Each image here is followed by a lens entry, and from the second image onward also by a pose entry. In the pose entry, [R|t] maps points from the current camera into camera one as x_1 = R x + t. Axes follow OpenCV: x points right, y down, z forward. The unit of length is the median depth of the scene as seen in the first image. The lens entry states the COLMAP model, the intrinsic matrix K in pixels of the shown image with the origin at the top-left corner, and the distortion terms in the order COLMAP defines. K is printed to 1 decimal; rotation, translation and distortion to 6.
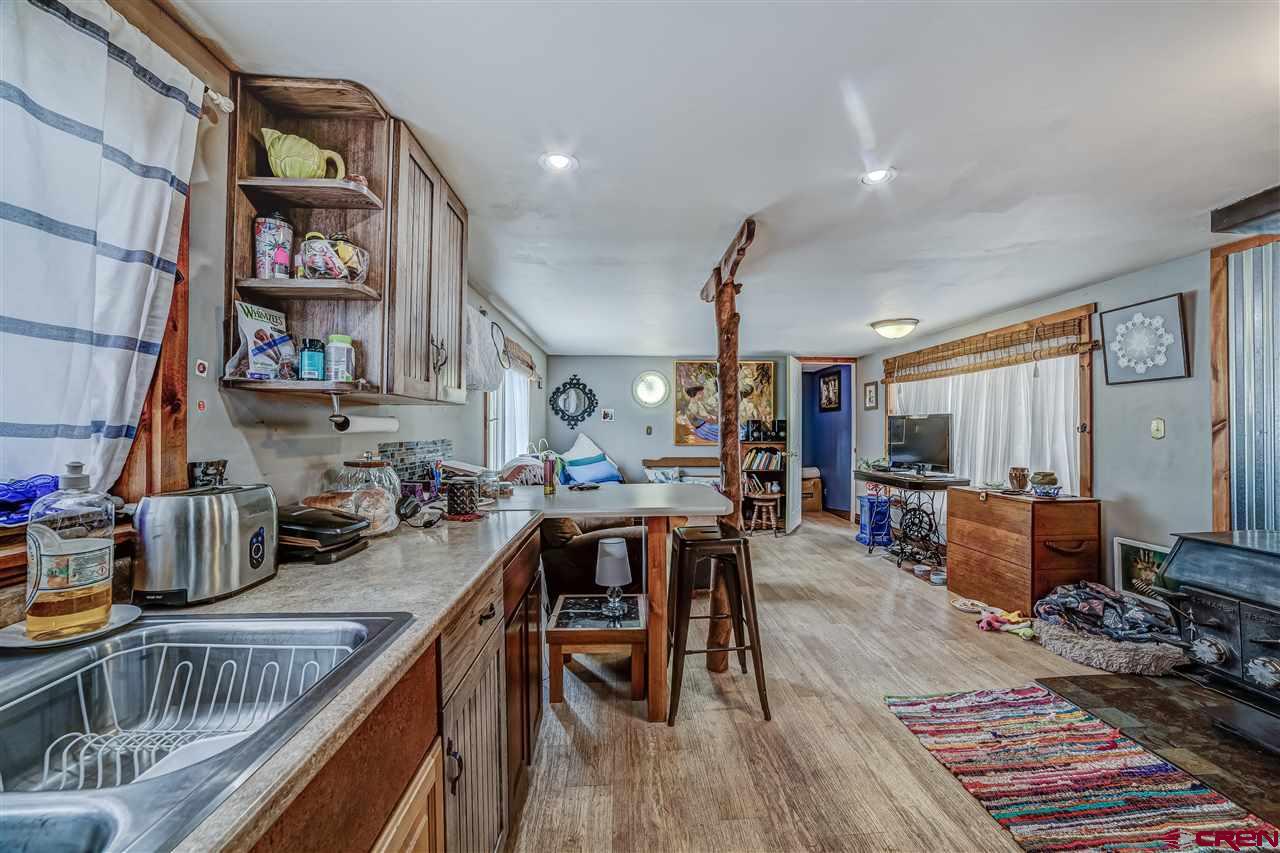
lens RADIAL K [[515.9, 0, 654.2], [0, 515.9, 407.7], [0, 0, 1]] dist [-0.021271, 0.006344]
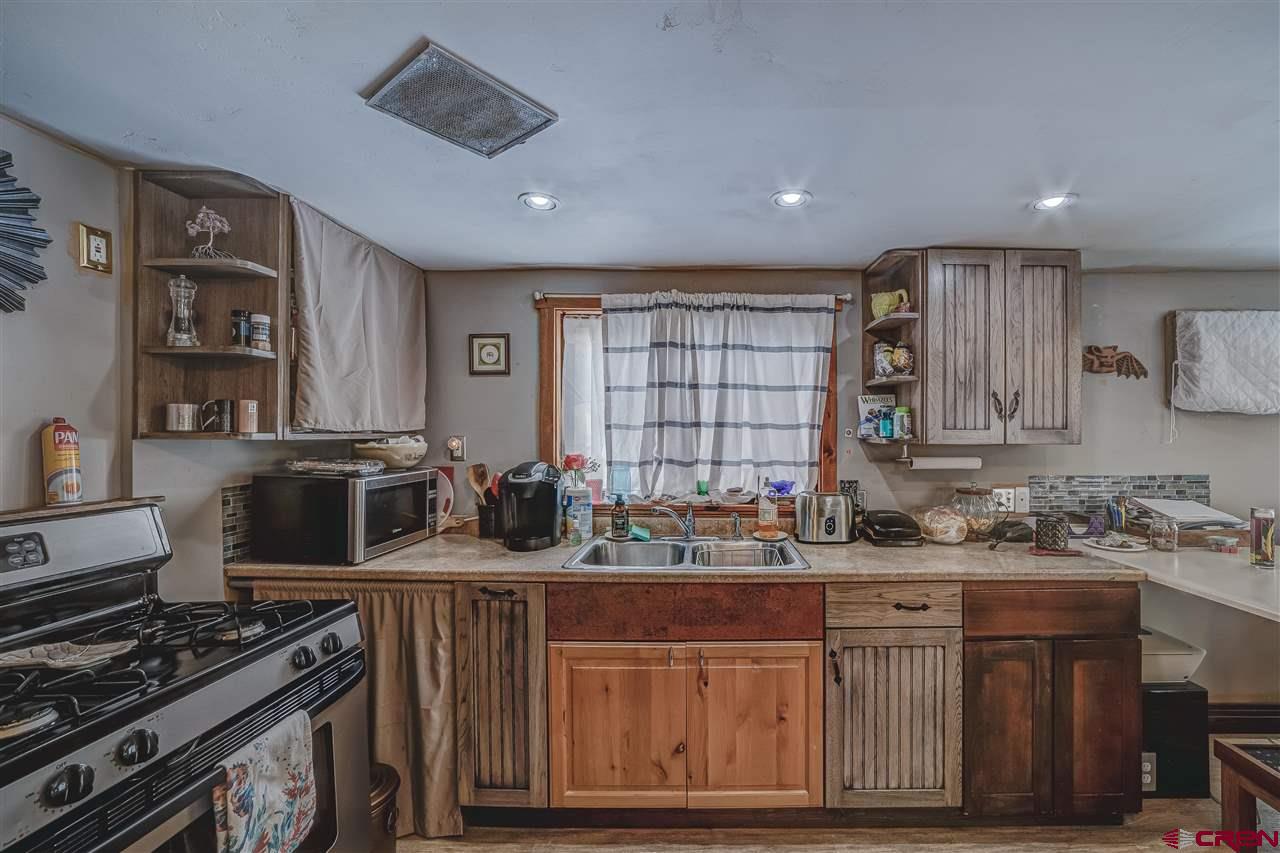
lens RADIAL K [[523.2, 0, 730.0], [0, 523.2, 429.4], [0, 0, 1]] dist [-0.033714, 0.003178]
pose [[-0.060129, -0.008597, -0.998154, 0.223279], [0.038936, 0.999182, -0.010952, -0.016329], [0.997431, -0.039523, -0.059745, 0.123520]]
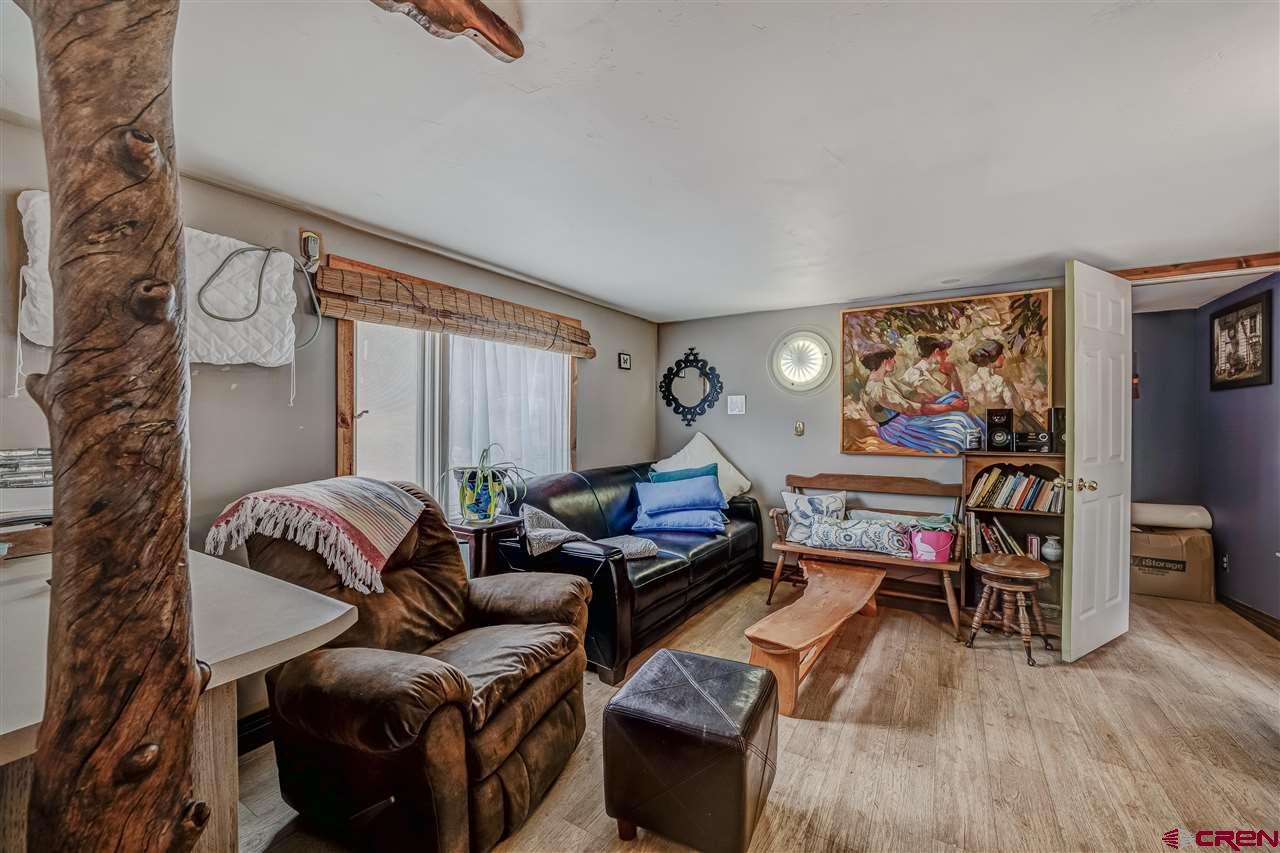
lens RADIAL K [[523.2, 0, 638.2], [0, 523.2, 429.0], [0, 0, 1]] dist [-0.033714, 0.003178]
pose [[0.814765, 0.002554, -0.579785, 0.200212], [0.024894, 0.998914, 0.039384, 0.015473], [0.579256, -0.046522, 0.813817, 0.397833]]
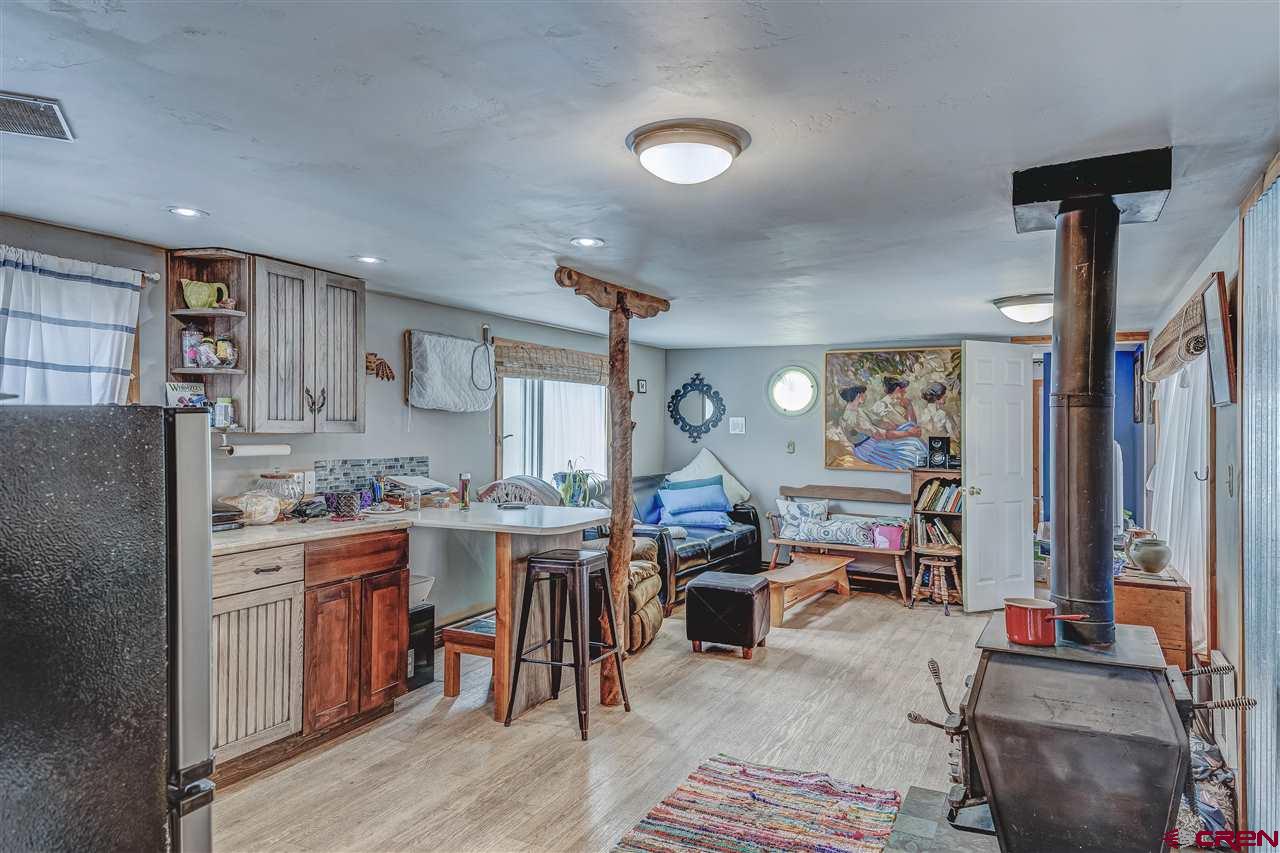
lens RADIAL K [[838.2, 0, 616.1], [0, 838.2, 397.7], [0, 0, 1]] dist [0.129475, -0.004405]
pose [[0.854129, -0.007450, -0.520008, 0.414414], [0.008021, 0.999967, -0.001152, -0.027820], [0.520000, -0.003187, 0.854160, -0.153923]]
